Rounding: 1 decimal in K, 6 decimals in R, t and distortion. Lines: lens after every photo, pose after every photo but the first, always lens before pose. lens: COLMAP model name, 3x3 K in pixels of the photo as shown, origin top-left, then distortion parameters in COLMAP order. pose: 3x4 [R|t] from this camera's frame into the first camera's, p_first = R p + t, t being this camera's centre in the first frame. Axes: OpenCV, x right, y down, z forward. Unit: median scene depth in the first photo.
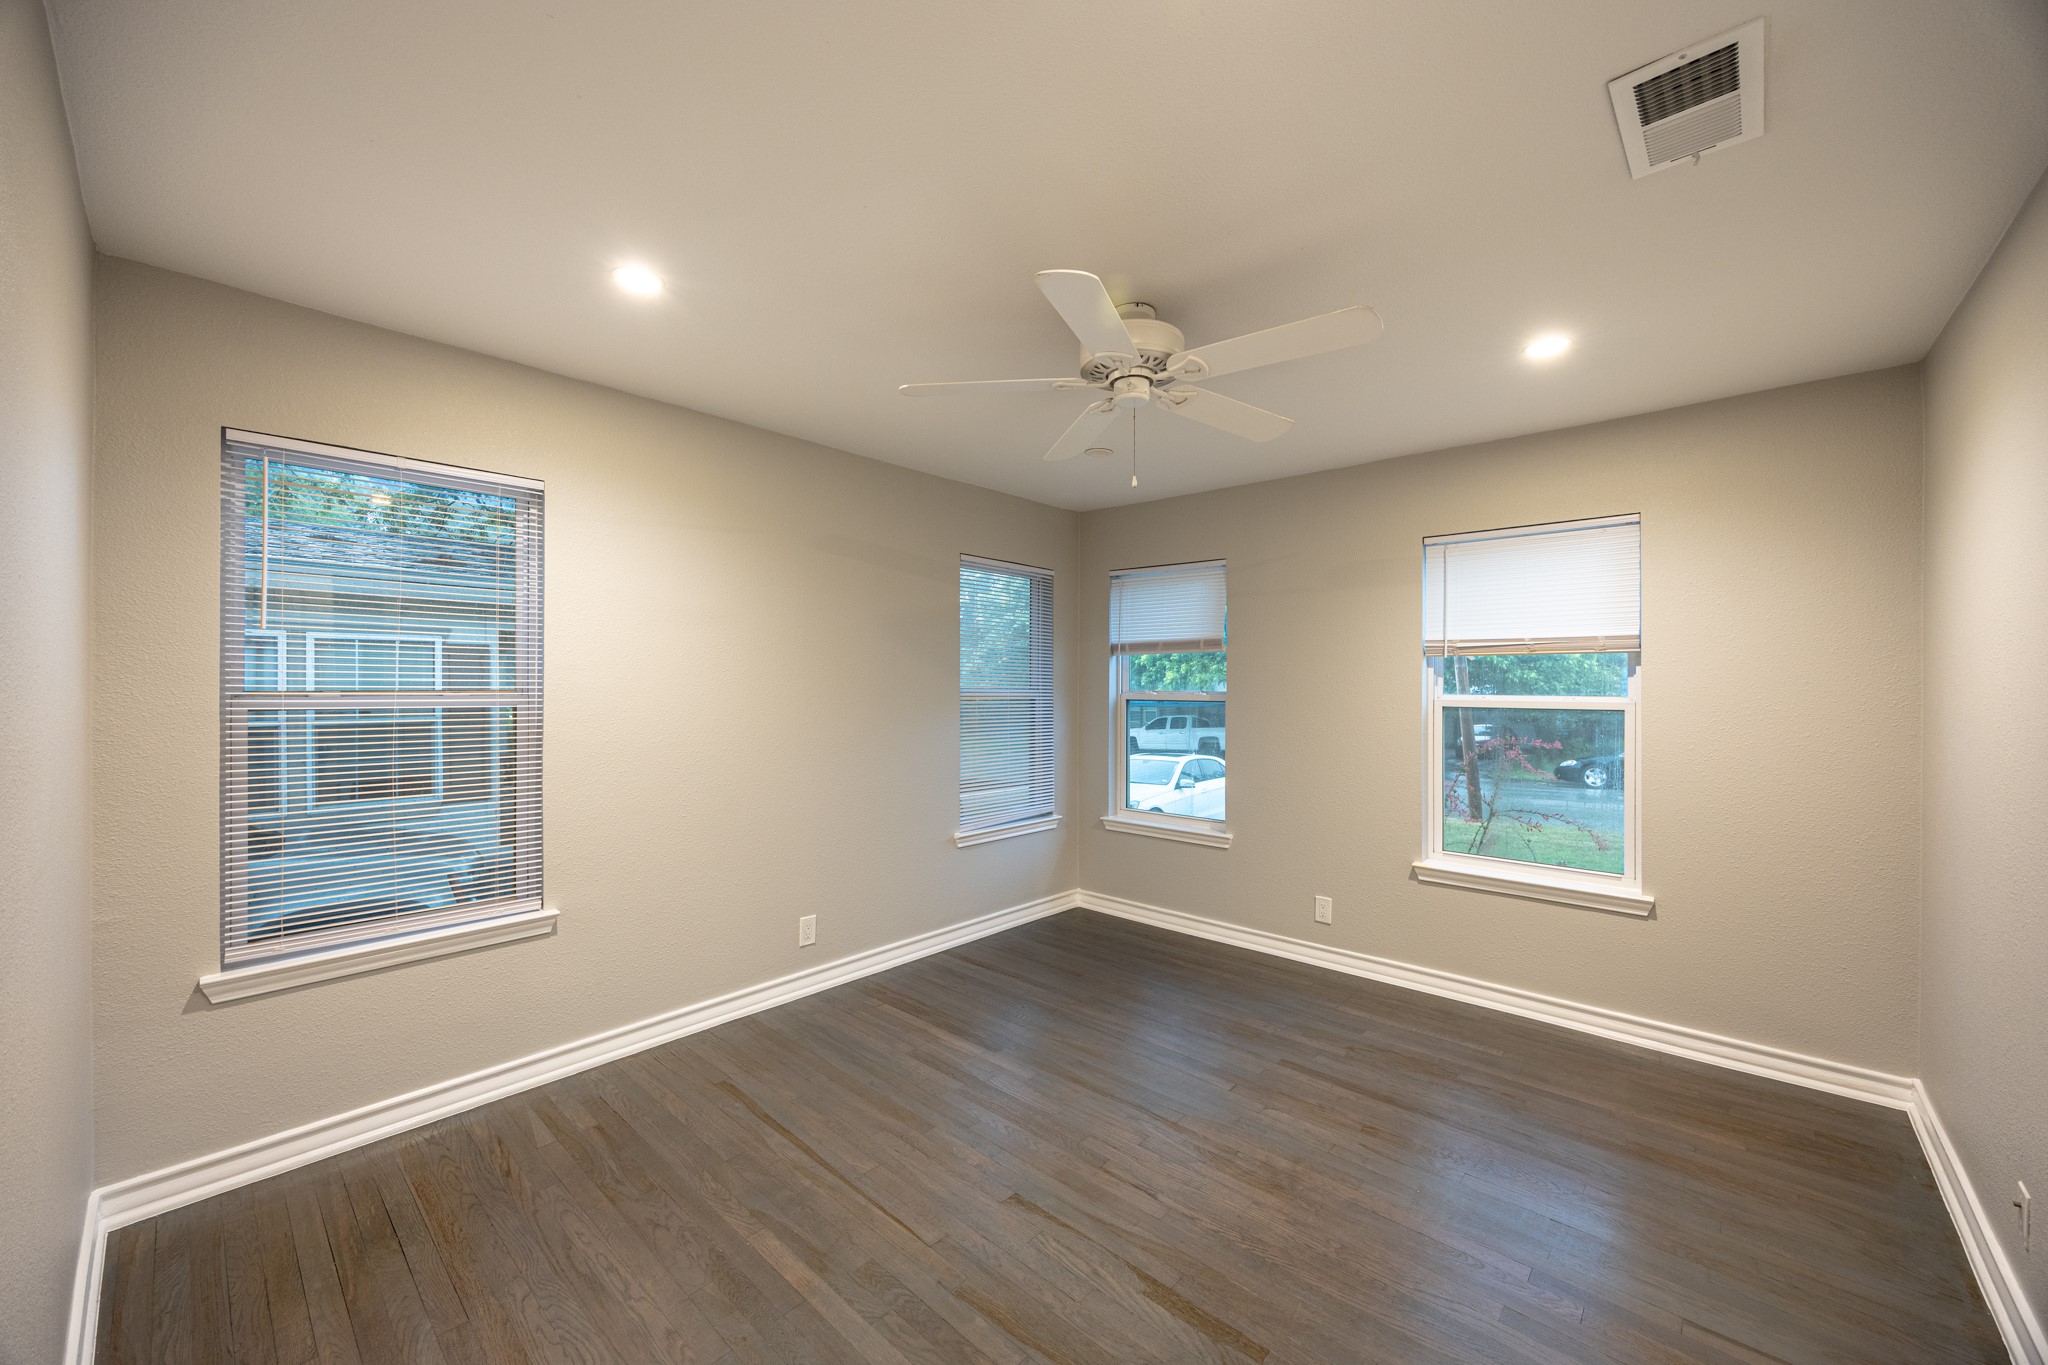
lens RADIAL K [[774.8, 0, 1020.5], [0, 774.8, 677.6], [0, 0, 1]] dist [-0.006753, 0.000408]
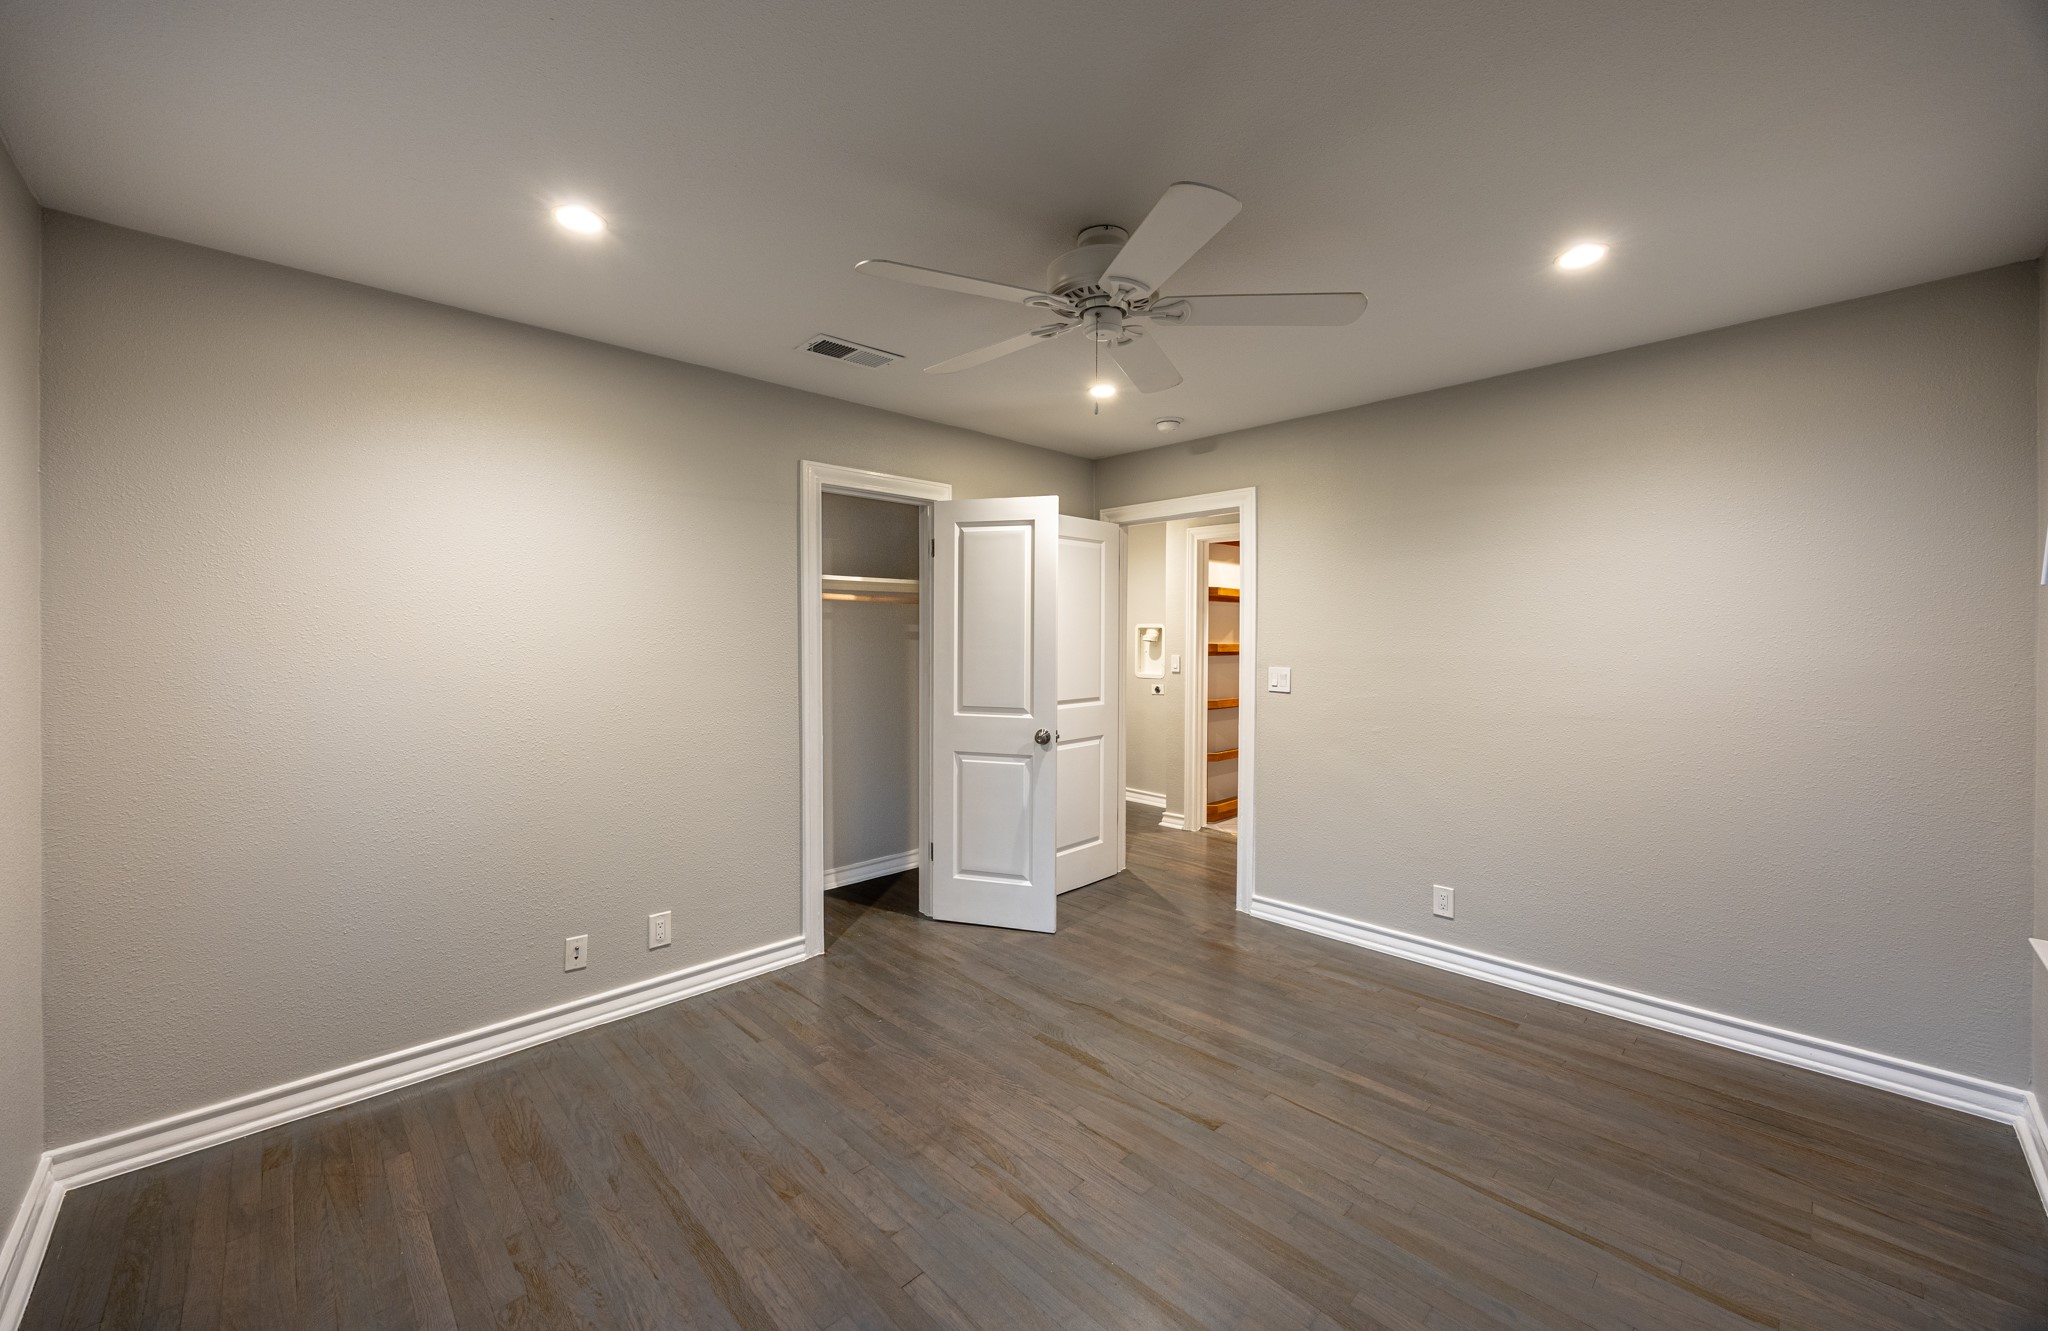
lens RADIAL K [[787.5, 0, 1024.0], [0, 787.5, 665.5], [0, 0, 1]] dist [-0.000009, -0.000027]
pose [[-0.998304, -0.007292, 0.057751, 0.185603], [-0.005385, 0.999437, 0.033103, 0.011025], [-0.057960, 0.032736, -0.997782, 1.987832]]
